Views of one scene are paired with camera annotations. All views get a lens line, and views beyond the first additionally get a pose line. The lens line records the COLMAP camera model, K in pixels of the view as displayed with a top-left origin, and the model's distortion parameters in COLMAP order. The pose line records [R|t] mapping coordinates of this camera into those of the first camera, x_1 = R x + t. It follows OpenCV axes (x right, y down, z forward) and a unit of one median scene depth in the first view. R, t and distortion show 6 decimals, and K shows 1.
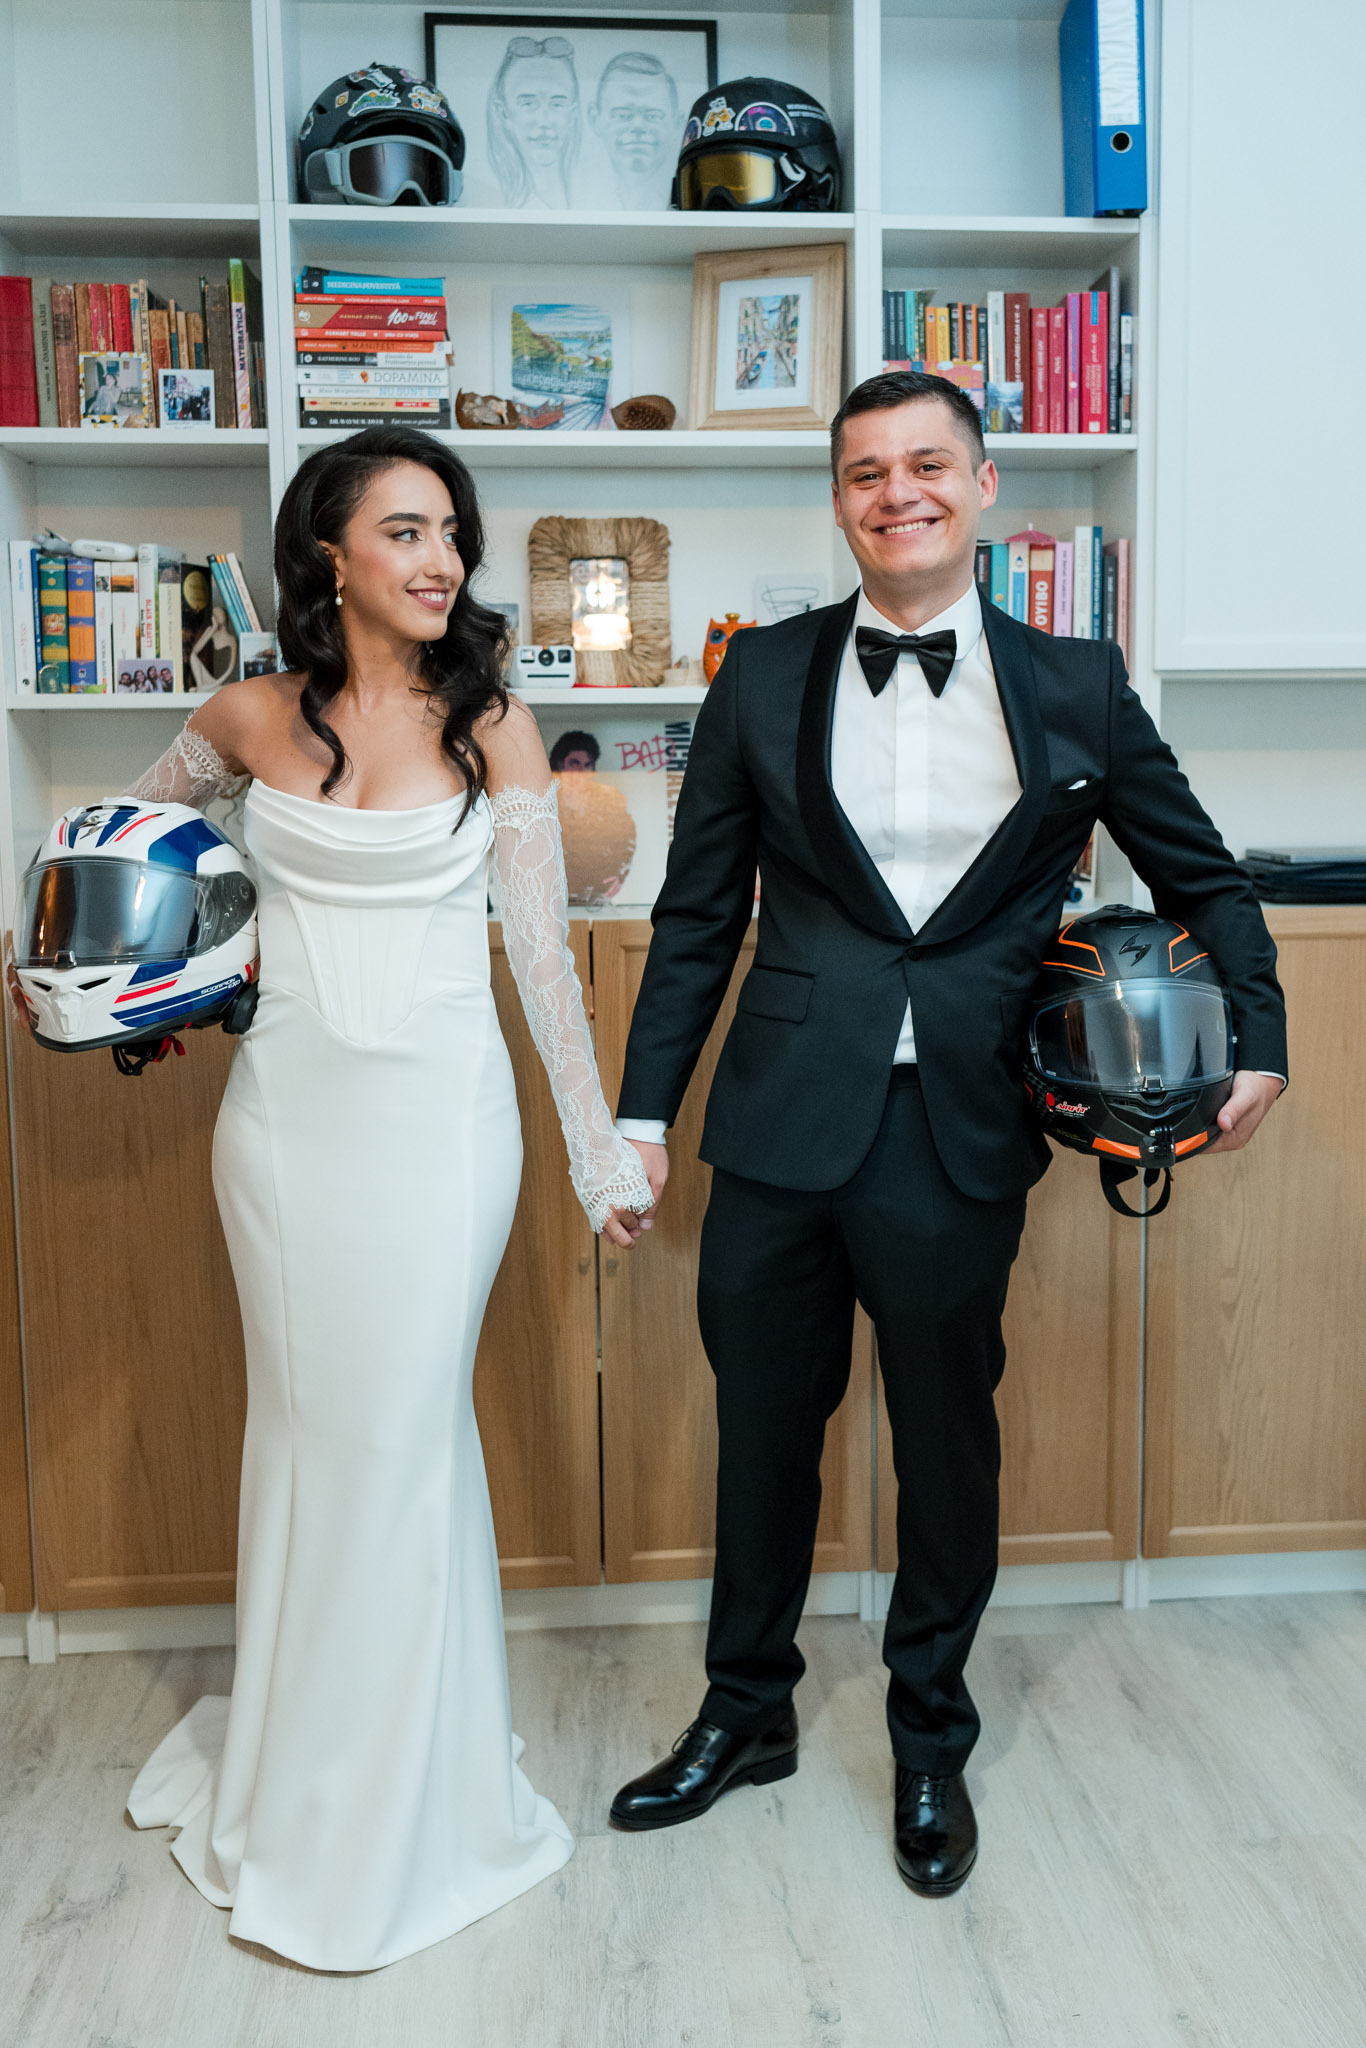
lens RADIAL K [[2239.2, 0, 787.6], [0, 2239.2, 1013.1], [0, 0, 1]] dist [0.008002, 0.002981]
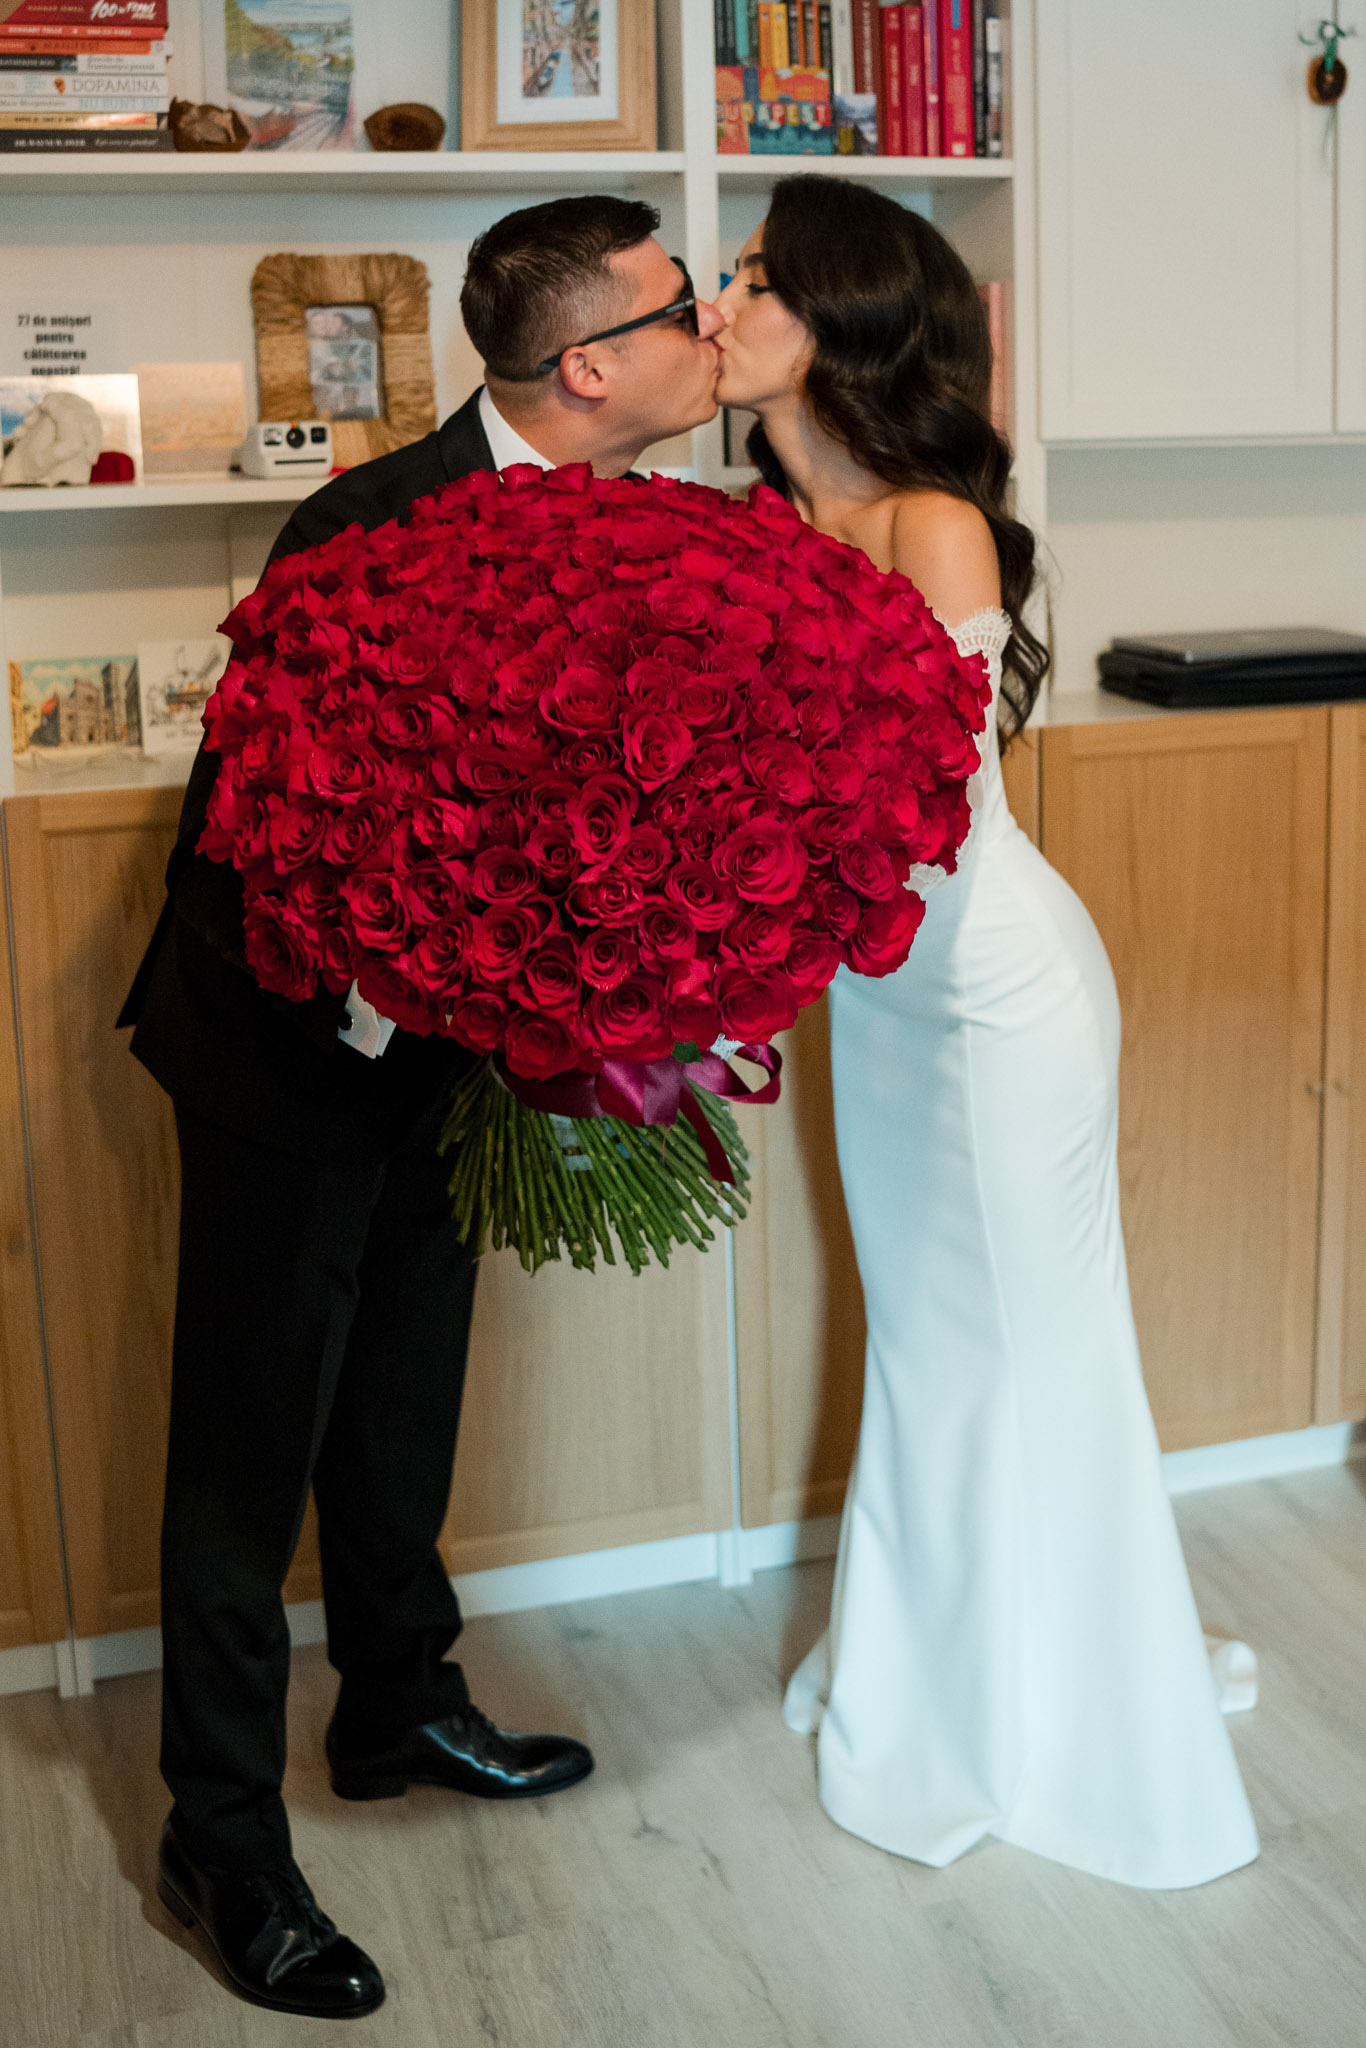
lens RADIAL K [[2441.9, 0, 810.5], [0, 2441.9, 797.8], [0, 0, 1]] dist [-0.184771, 0.225096]
pose [[0.975054, -0.046650, 0.217009, -0.123390], [0.038622, 0.998409, 0.041093, -0.061993], [-0.218581, -0.031687, 0.975304, 0.137804]]
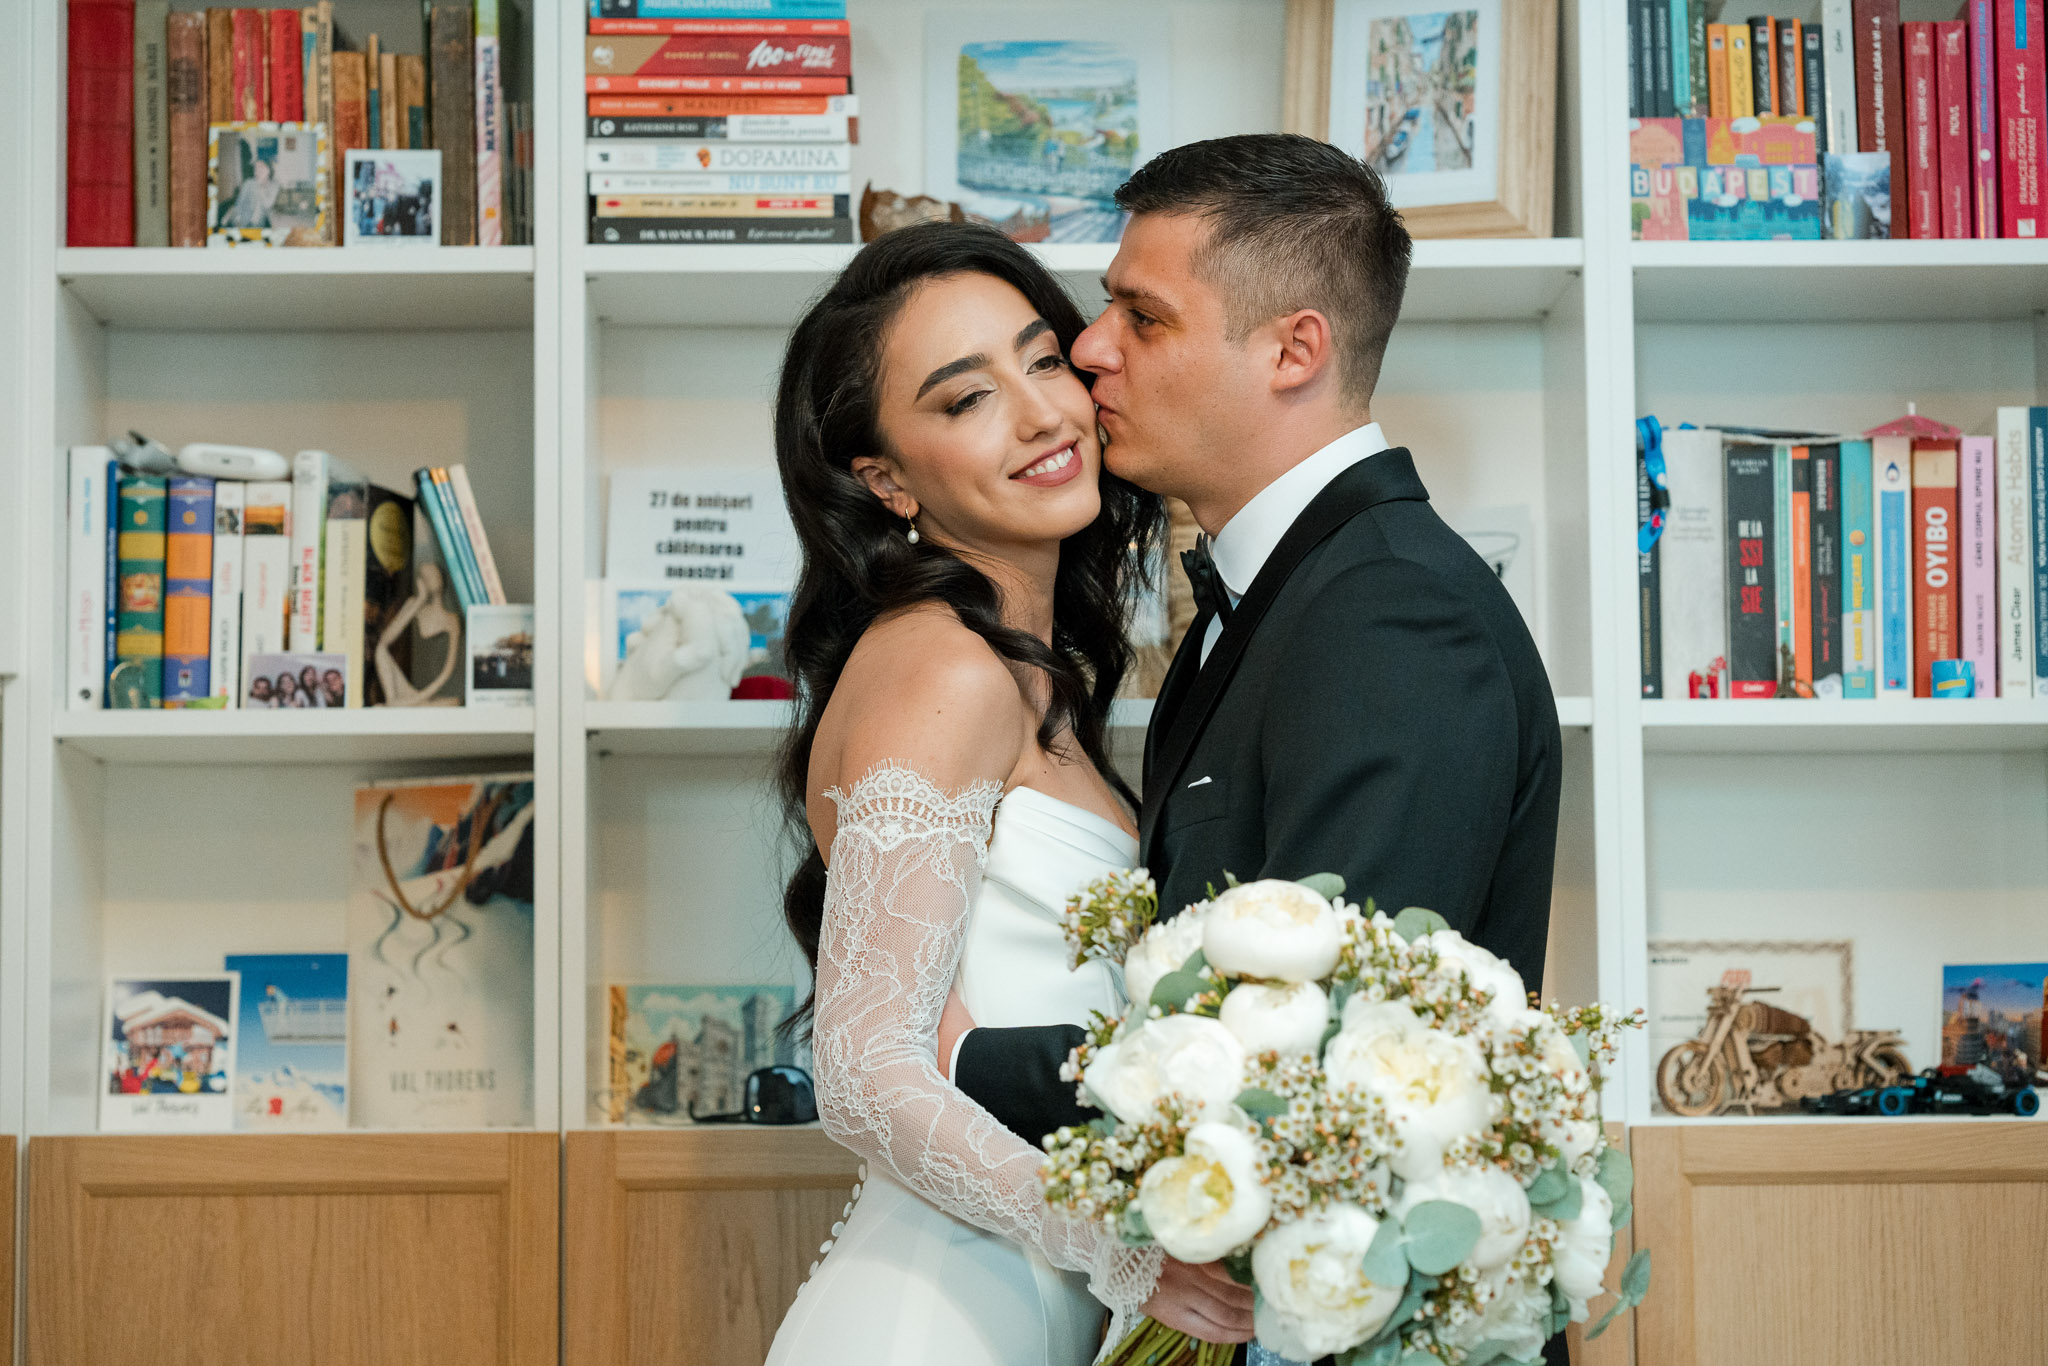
lens RADIAL K [[5143.8, 0, 1006.7], [0, 5143.8, 679.7], [0, 0, 1]] dist [-0.055565, 2.279635]
pose [[0.996167, -0.008802, -0.087026, -0.001609], [-0.010521, 0.975645, -0.219104, 0.123976], [0.086834, 0.219180, 0.971813, -0.216351]]
